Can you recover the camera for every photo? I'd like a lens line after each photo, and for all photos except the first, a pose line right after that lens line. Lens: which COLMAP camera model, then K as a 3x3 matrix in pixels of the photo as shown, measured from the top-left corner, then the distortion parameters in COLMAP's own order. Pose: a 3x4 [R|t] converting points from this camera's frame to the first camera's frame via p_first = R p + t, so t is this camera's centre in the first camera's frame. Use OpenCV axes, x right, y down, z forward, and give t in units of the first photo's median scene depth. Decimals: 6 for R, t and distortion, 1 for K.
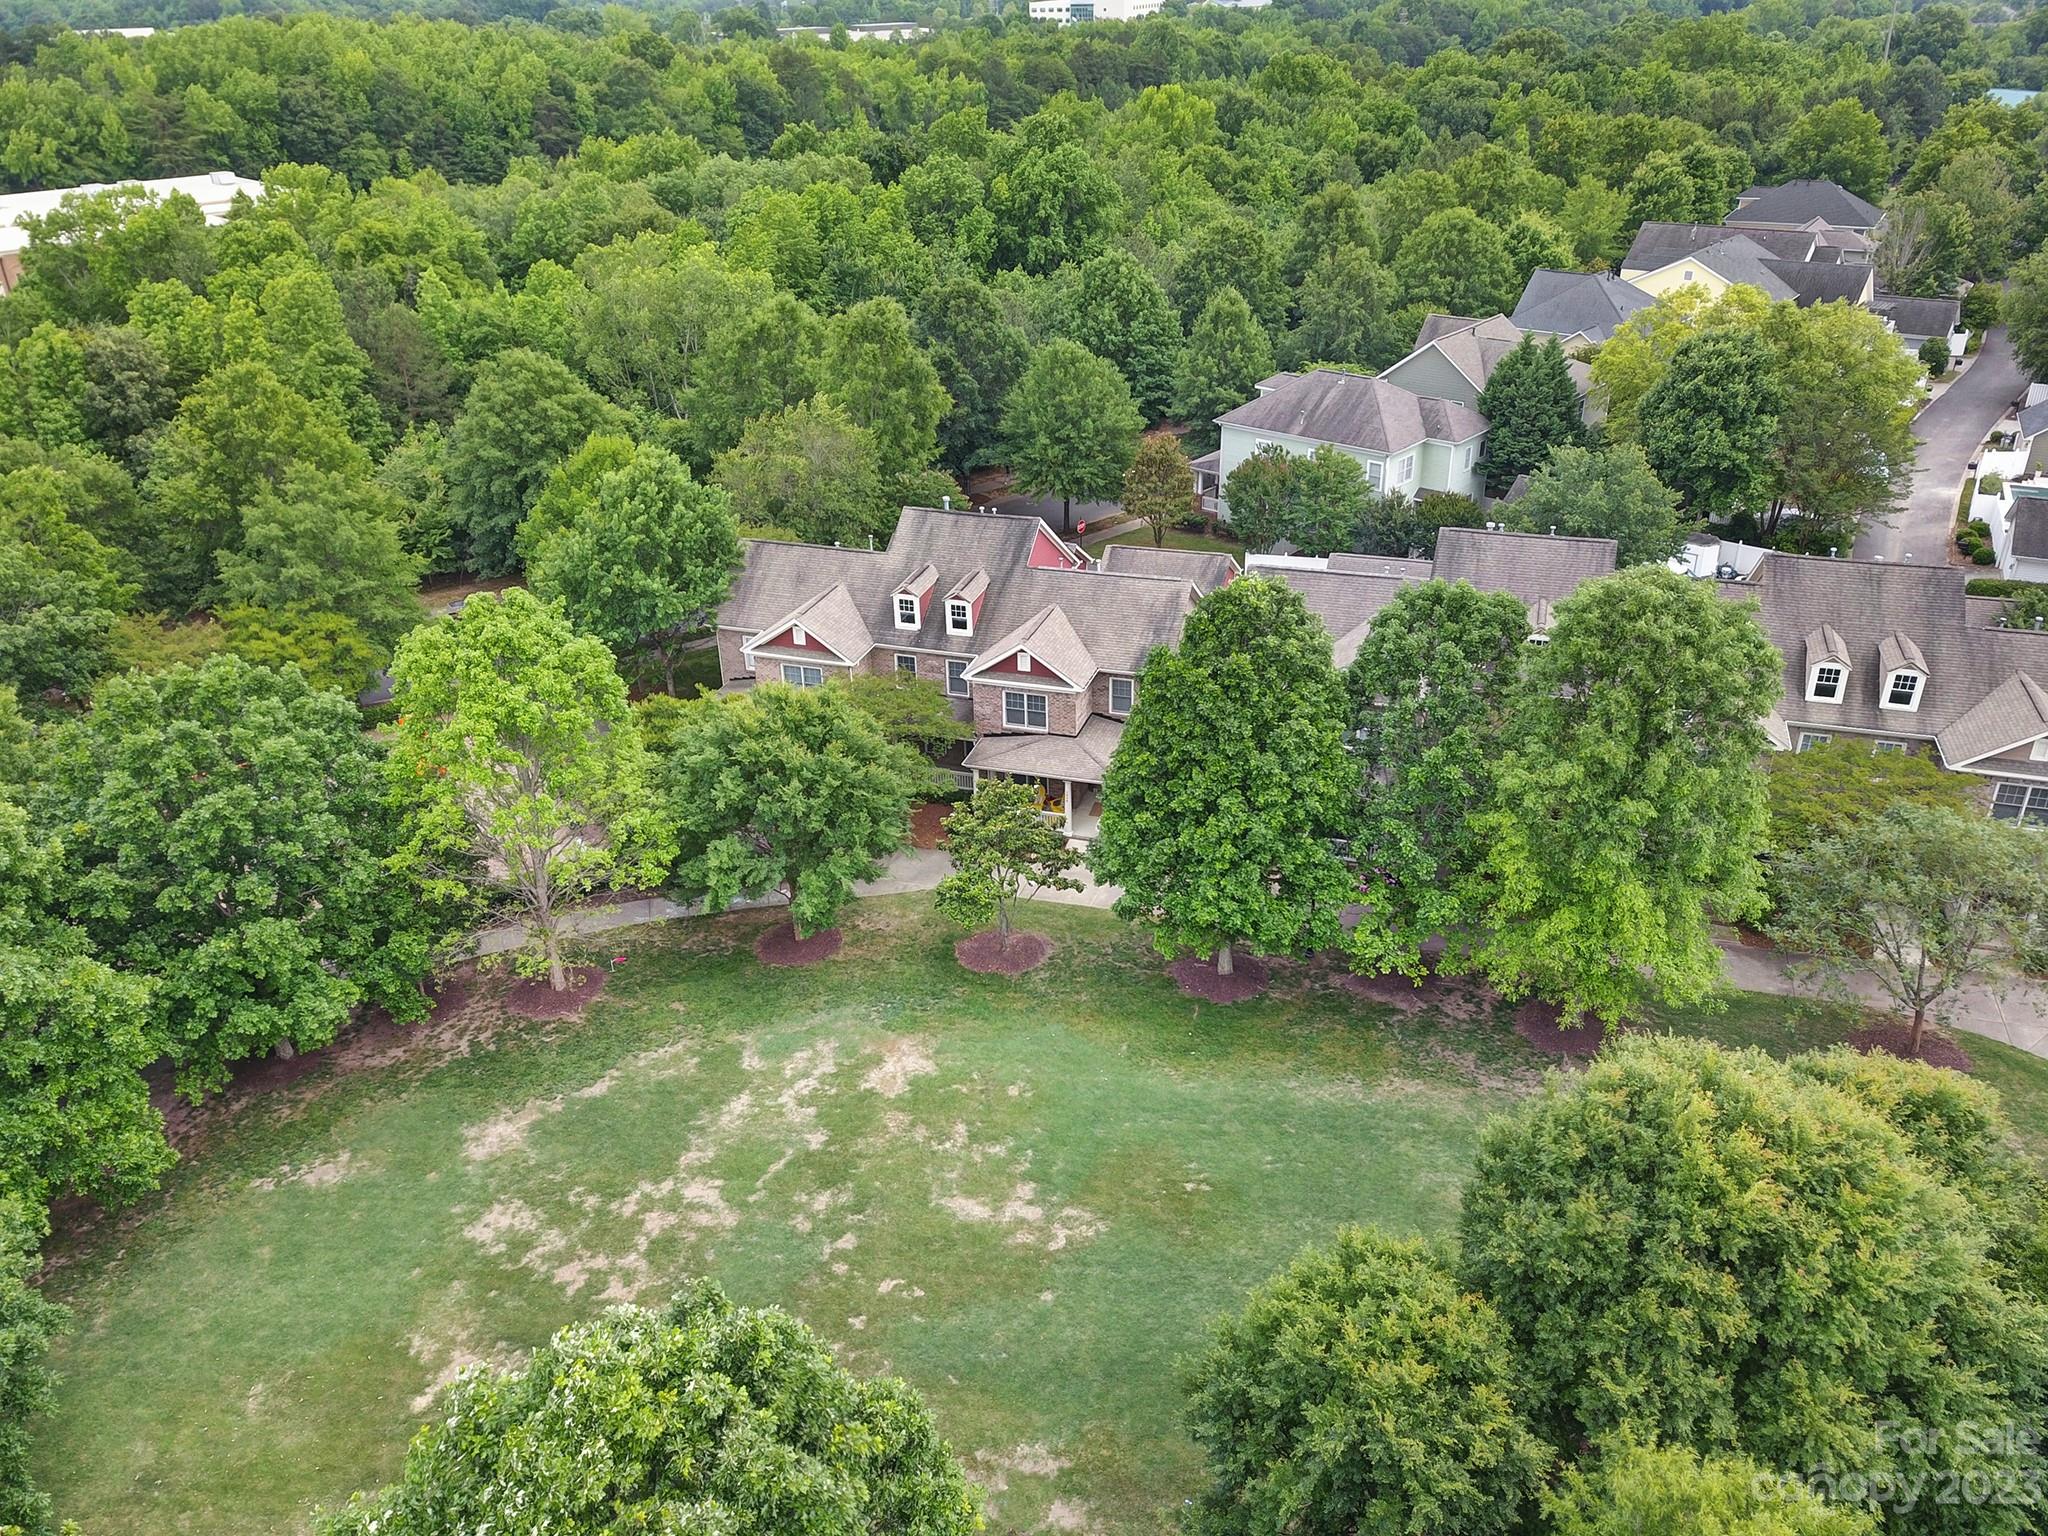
lens RADIAL K [[1539.9, 0, 1024.0], [0, 1539.9, 768.0], [0, 0, 1]] dist [-0.010720, -0.001912]
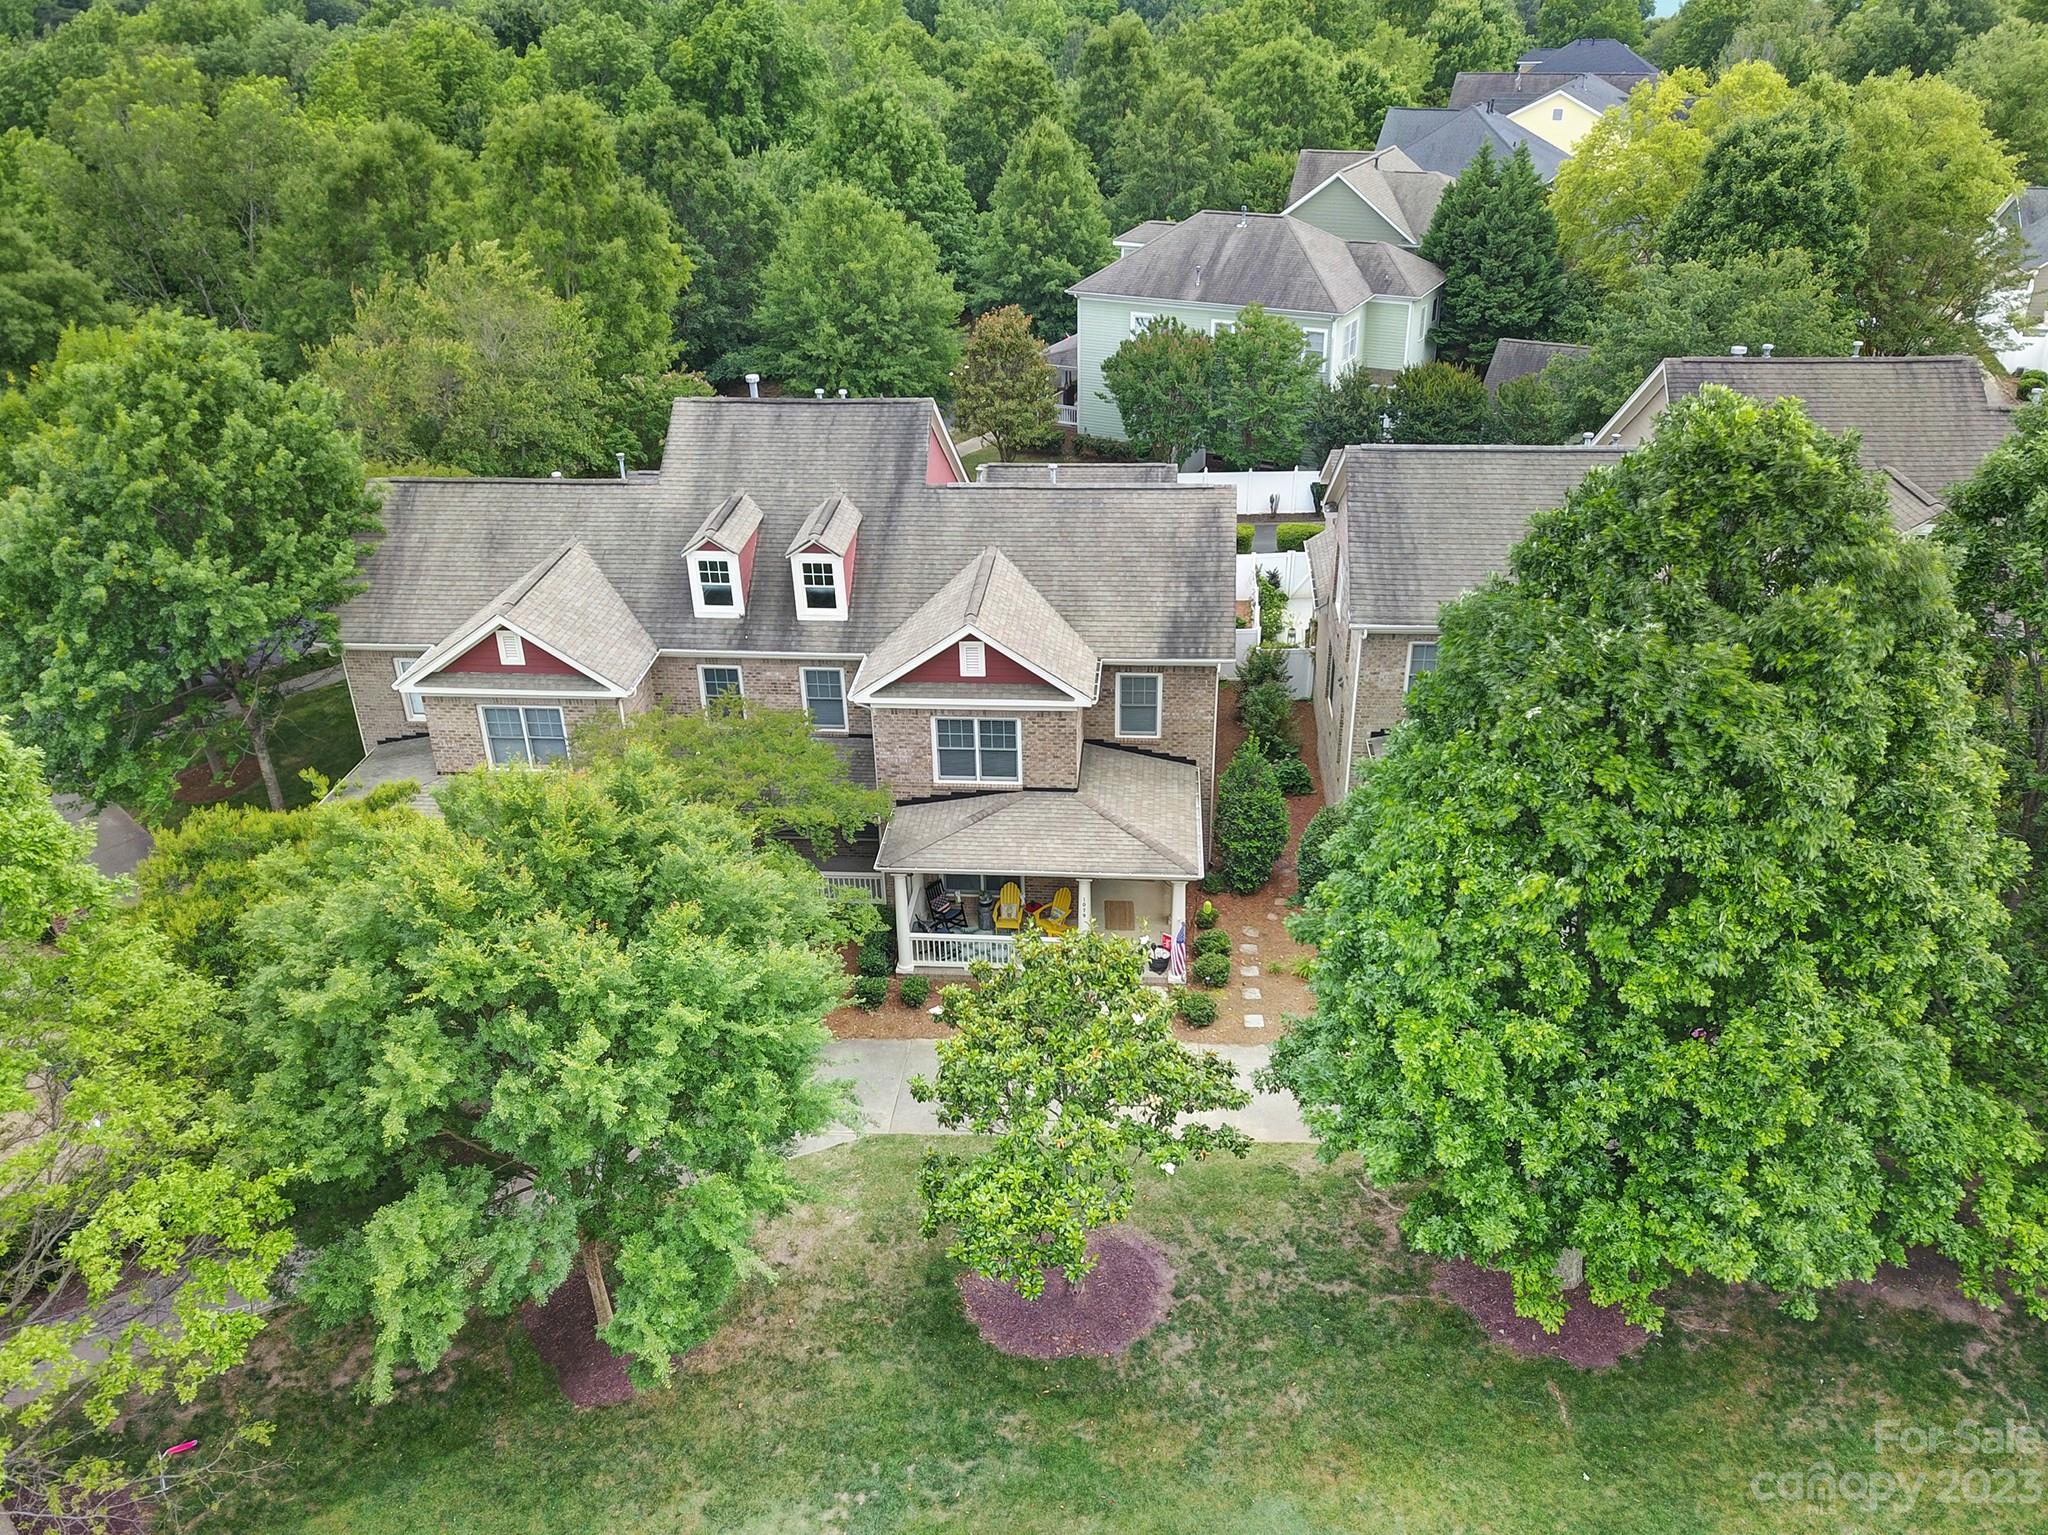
lens RADIAL K [[1539.9, 0, 1024.0], [0, 1539.9, 767.5], [0, 0, 1]] dist [-0.010720, -0.001912]
pose [[0.973697, -0.105614, 0.201891, -0.084405], [0.103177, 0.994406, 0.022588, -0.038884], [-0.203148, -0.001163, 0.979147, 0.448541]]
